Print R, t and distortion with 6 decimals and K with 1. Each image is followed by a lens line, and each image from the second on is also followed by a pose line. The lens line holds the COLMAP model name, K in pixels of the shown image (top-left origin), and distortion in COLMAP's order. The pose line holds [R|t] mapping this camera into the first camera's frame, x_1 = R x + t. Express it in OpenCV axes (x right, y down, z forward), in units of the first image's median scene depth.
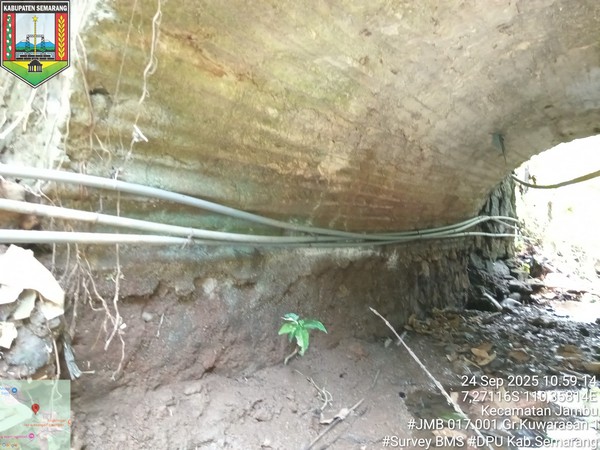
lens RADIAL K [[451.7, 0, 299.7], [0, 451.7, 225.4], [0, 0, 1]] dist [0.052671, -0.094083]
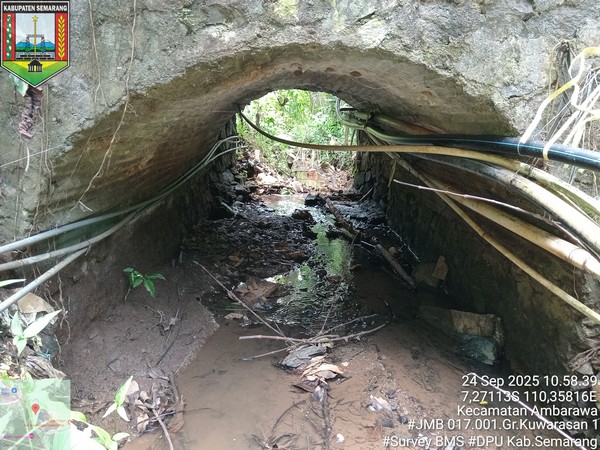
lens RADIAL K [[451.7, 0, 300.8], [0, 451.7, 222.6], [0, 0, 1]] dist [0.052671, -0.094083]
pose [[0.815154, -0.141883, 0.561599, -0.288473], [-0.011422, 0.965411, 0.260481, -0.261936], [-0.579132, -0.218746, 0.785338, -0.343447]]
